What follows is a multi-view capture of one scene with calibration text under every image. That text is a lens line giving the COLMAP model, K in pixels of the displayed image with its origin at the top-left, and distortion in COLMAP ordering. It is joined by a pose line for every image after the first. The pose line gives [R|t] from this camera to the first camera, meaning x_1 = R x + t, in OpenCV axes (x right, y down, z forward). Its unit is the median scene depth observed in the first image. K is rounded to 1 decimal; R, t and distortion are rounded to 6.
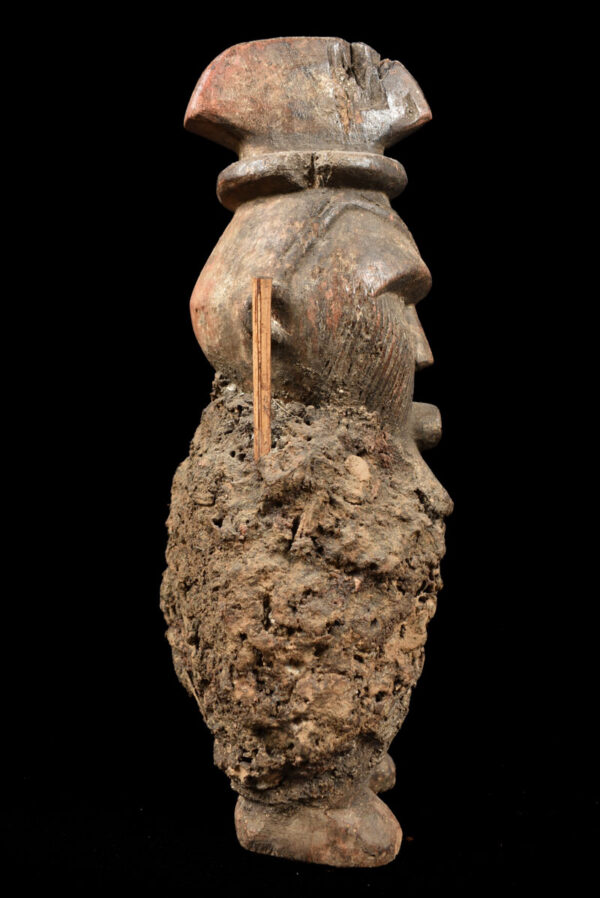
lens RADIAL K [[736.1, 0, 302.0], [0, 736.1, 452.4], [0, 0, 1]] dist [-0.093982, 0.013447]
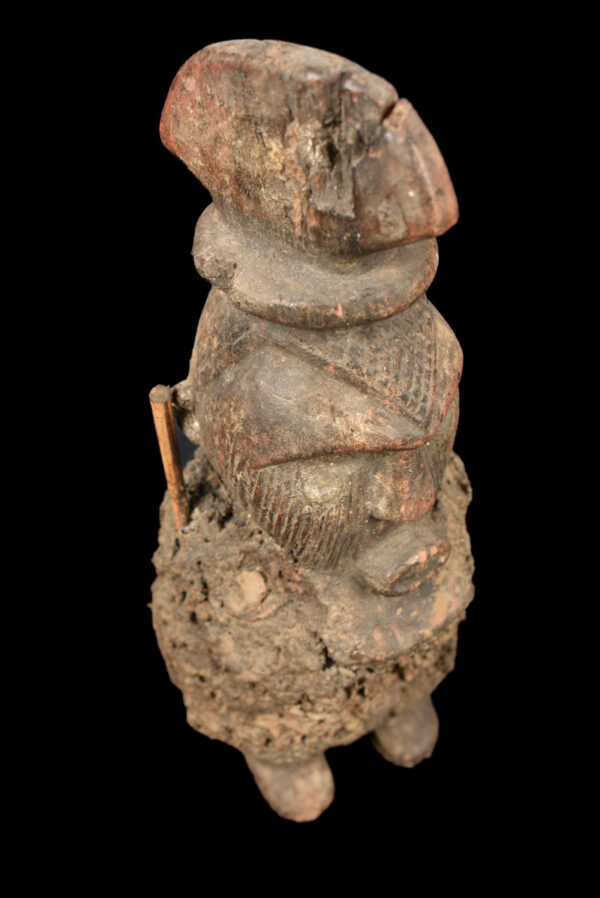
lens RADIAL K [[1062.5, 0, 300.1], [0, 1062.5, 447.9], [0, 0, 1]] dist [-0.053342, 0.000000]
pose [[0.540953, 0.582807, -0.606388, 0.811809], [-0.017326, 0.728556, 0.684767, -1.014929], [0.840874, -0.359921, 0.404212, 0.553049]]
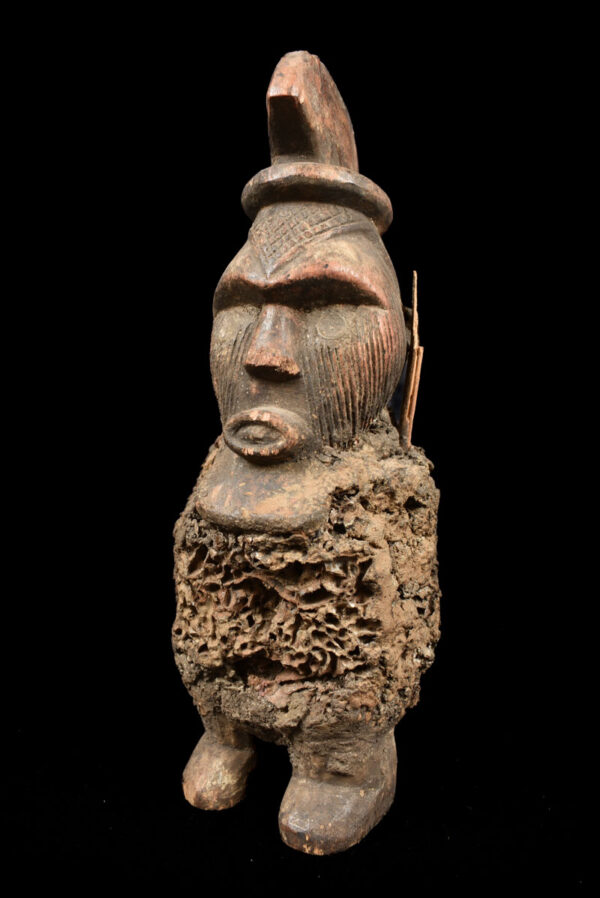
lens RADIAL K [[736.1, 0, 297.9], [0, 736.1, 445.8], [0, 0, 1]] dist [-0.093982, 0.013447]
pose [[-0.484745, 0.020363, -0.874418, 1.070263], [-0.096023, 0.992447, 0.076343, -0.107023], [0.869369, 0.120971, -0.479129, 1.679479]]
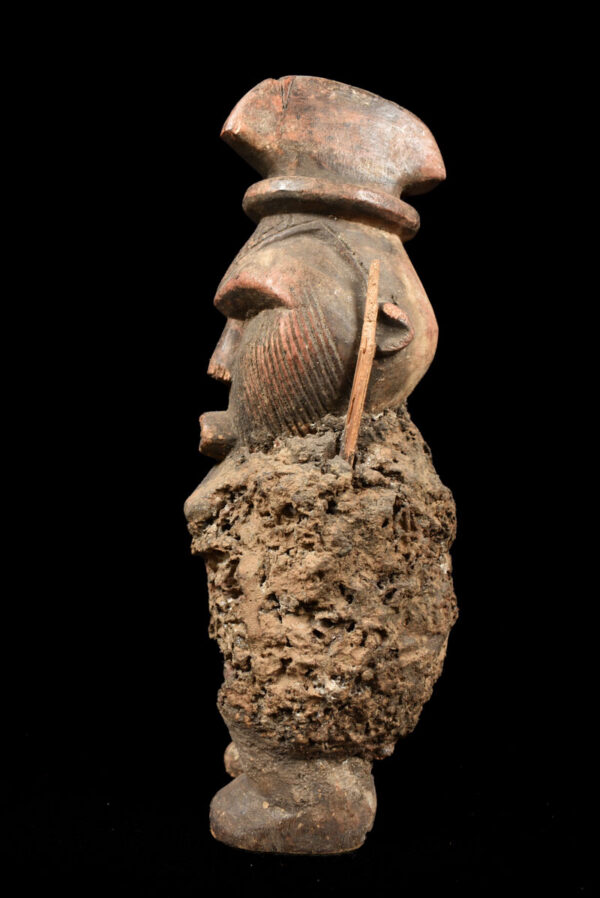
lens RADIAL K [[736.1, 0, 299.8], [0, 736.1, 448.3], [0, 0, 1]] dist [-0.093982, 0.013447]
pose [[-0.997016, -0.051794, -0.057232, 0.113732], [-0.057835, 0.992301, 0.109516, -0.153512], [0.051119, 0.112499, -0.992336, 2.306022]]
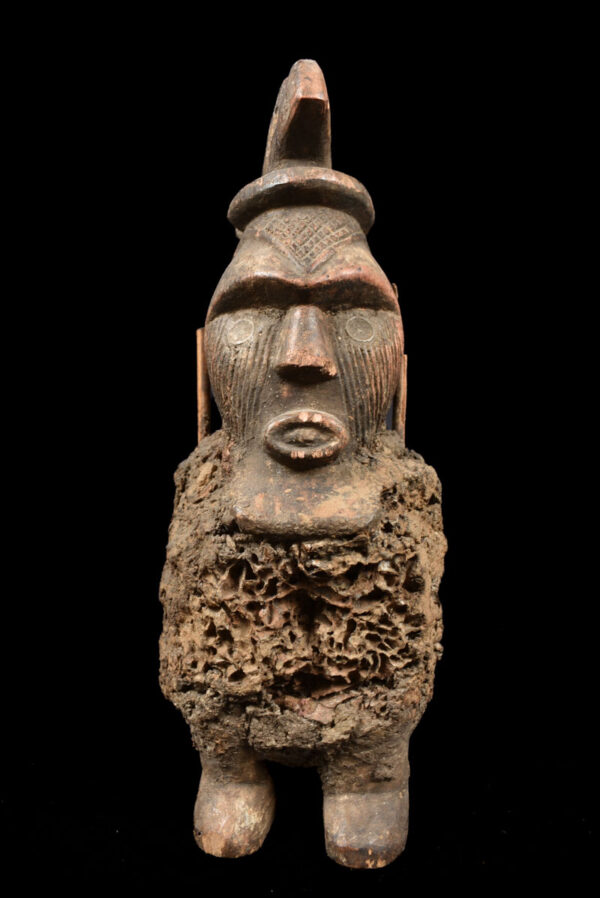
lens RADIAL K [[736.1, 0, 295.8], [0, 736.1, 447.0], [0, 0, 1]] dist [-0.093982, 0.013447]
pose [[-0.085011, -0.023048, -0.996113, 1.187307], [-0.057420, 0.998184, -0.018195, -0.006692], [0.994724, 0.055650, -0.086180, 1.209723]]
